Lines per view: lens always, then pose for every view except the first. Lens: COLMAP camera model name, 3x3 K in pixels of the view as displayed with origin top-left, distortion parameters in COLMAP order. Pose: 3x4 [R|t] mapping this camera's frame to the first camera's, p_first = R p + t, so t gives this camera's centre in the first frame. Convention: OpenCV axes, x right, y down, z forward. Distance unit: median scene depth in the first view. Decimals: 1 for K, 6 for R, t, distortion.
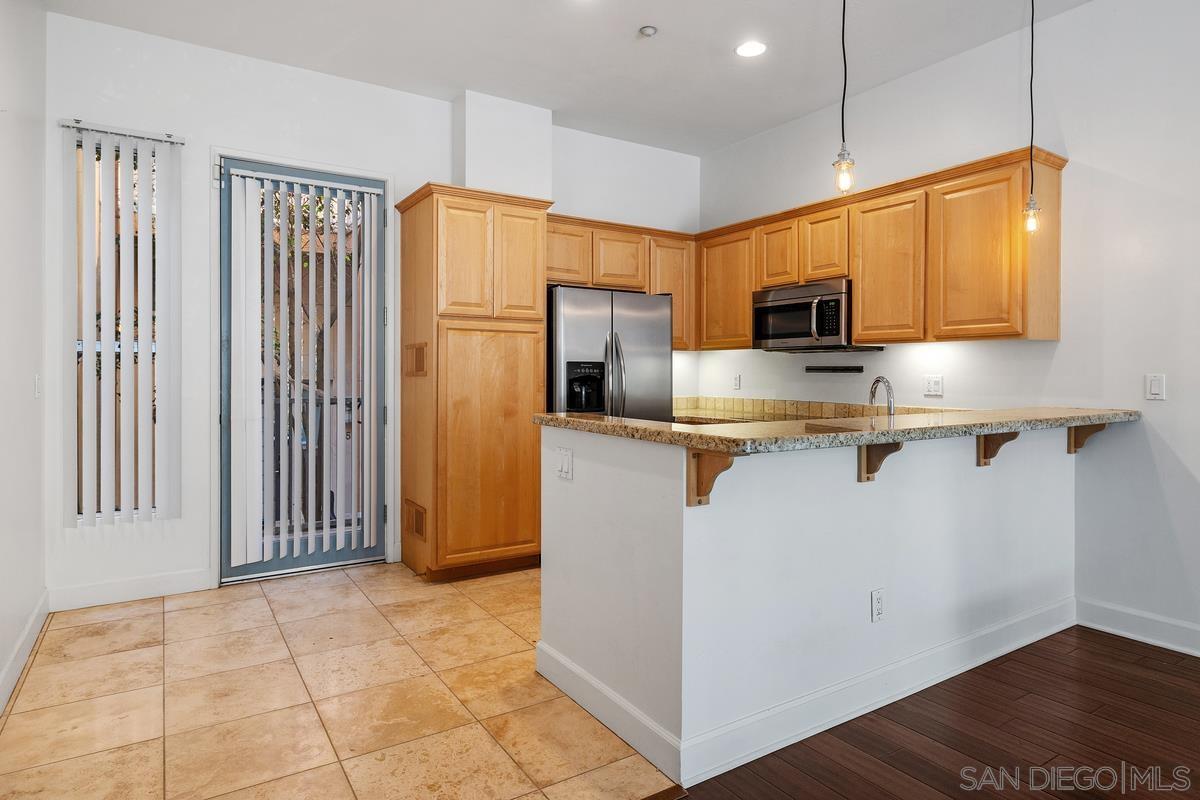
lens RADIAL K [[684.4, 0, 601.6], [0, 684.4, 374.4], [0, 0, 1]] dist [-0.000482, -0.000088]
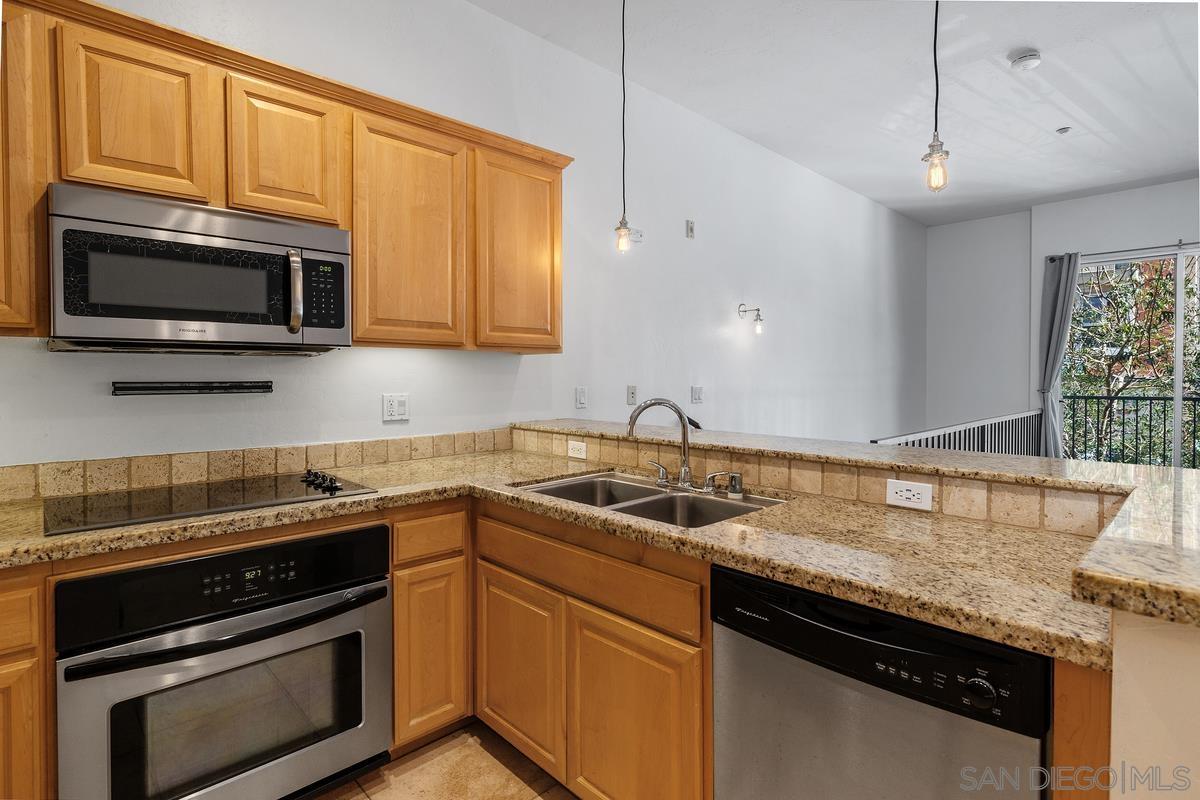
lens RADIAL K [[592.8, 0, 601.7], [0, 592.8, 385.2], [0, 0, 1]] dist [0.000949, 0.000095]
pose [[-0.190595, -0.018884, 0.981487, -0.178635], [0.004295, 0.999789, 0.020070, -0.019215], [-0.981659, 0.008041, -0.190474, 0.897876]]
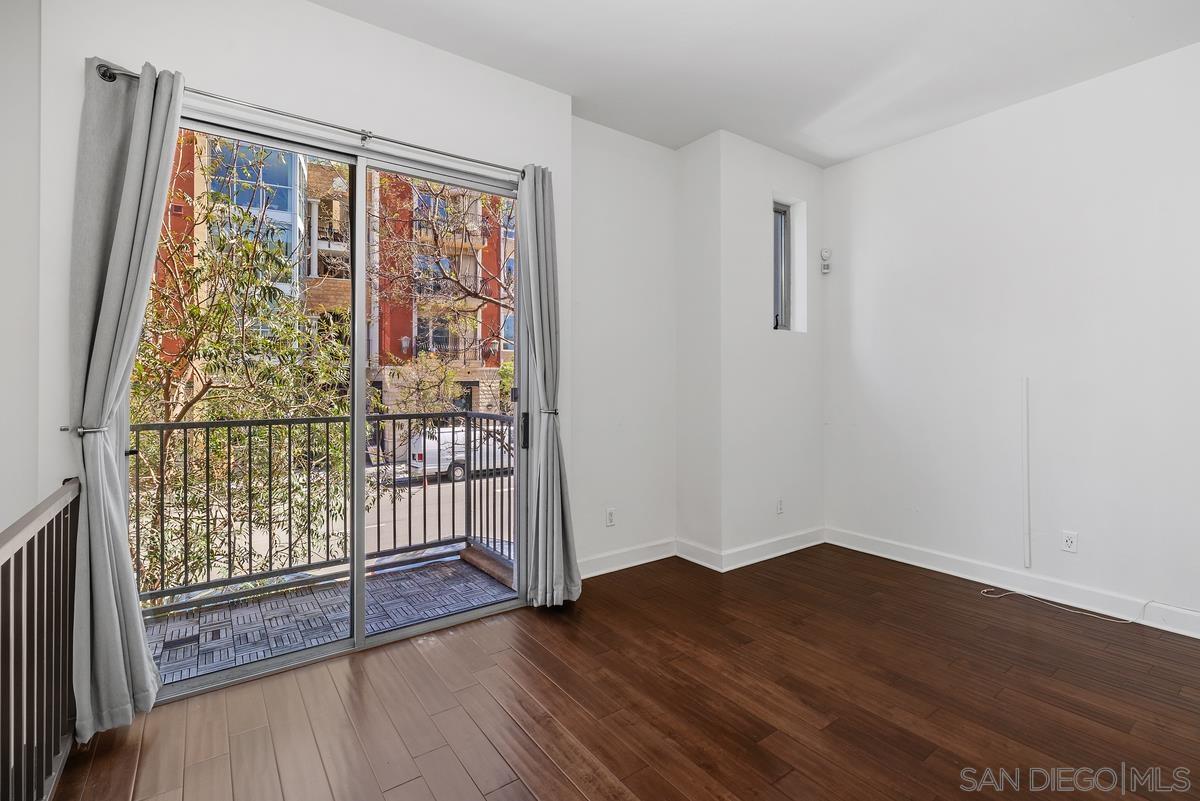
lens RADIAL K [[548.5, 0, 602.1], [0, 548.5, 376.4], [0, 0, 1]] dist [-0.002164, -0.000517]
pose [[-0.998172, -0.004190, -0.060298, 0.641023], [-0.003874, 0.999978, -0.005348, -0.016850], [0.060320, -0.005105, -0.998166, 0.037867]]
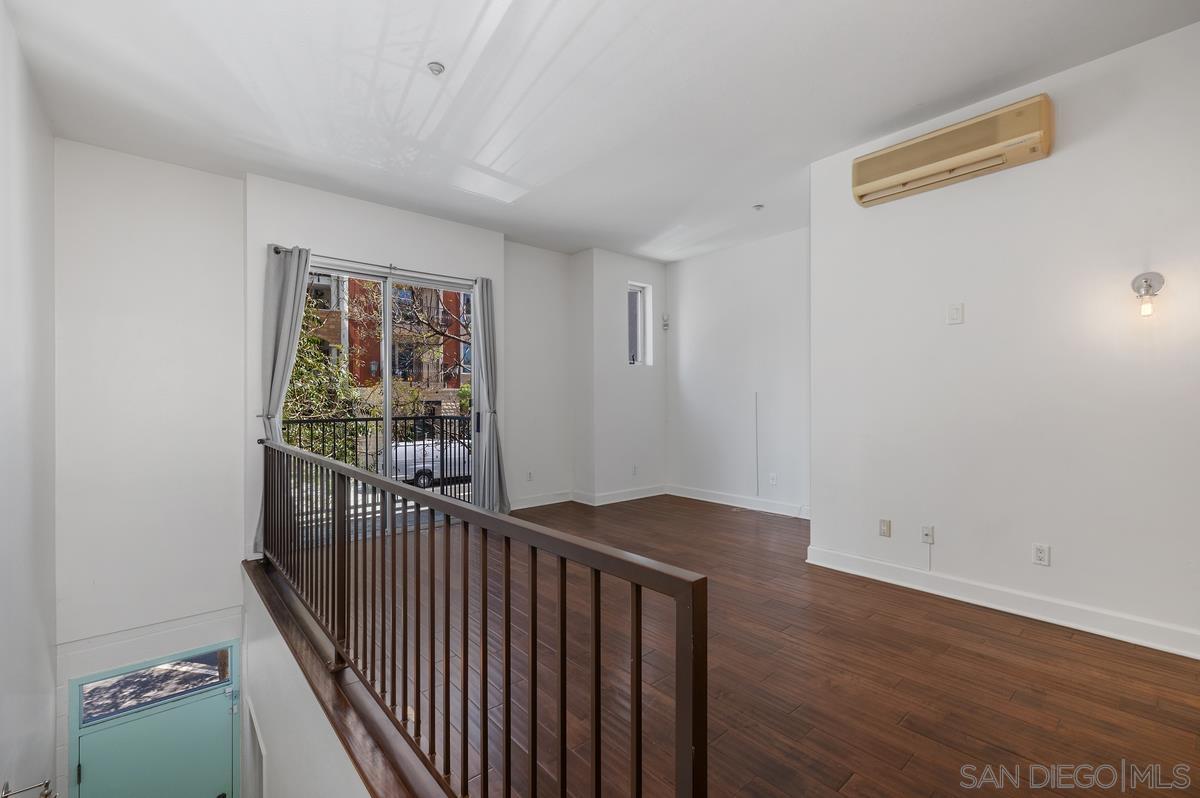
lens RADIAL K [[512.4, 0, 600.3], [0, 512.4, 397.2], [0, 0, 1]] dist [-0.000710, -0.000008]
pose [[-0.989409, 0.001236, -0.145151, 0.582095], [0.001929, 0.999987, -0.004632, -0.001003], [0.145144, -0.004863, -0.989399, 0.602539]]
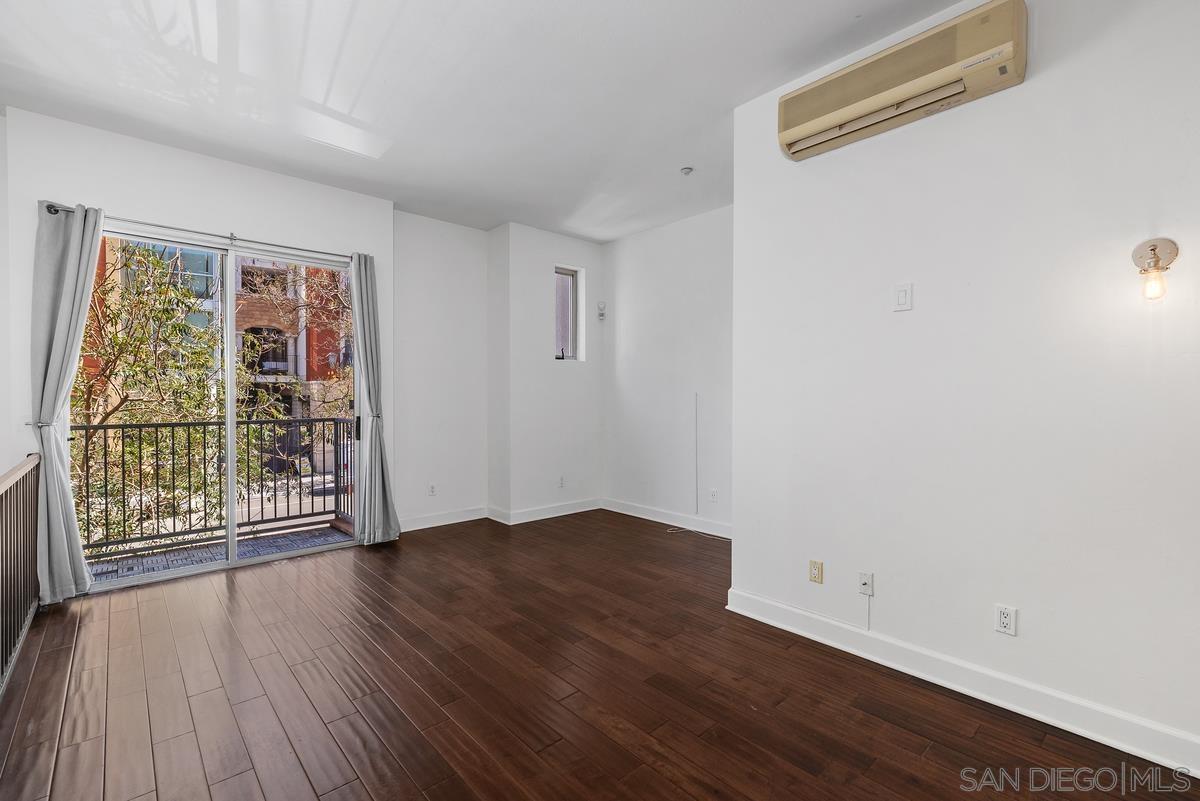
lens RADIAL K [[524.1, 0, 603.1], [0, 524.1, 399.0], [0, 0, 1]] dist [0.001785, 0.000402]
pose [[-0.984976, -0.002034, -0.172680, 0.376948], [-0.003601, 0.999955, 0.008763, -0.017732], [0.172655, 0.009254, -0.984939, 0.447102]]
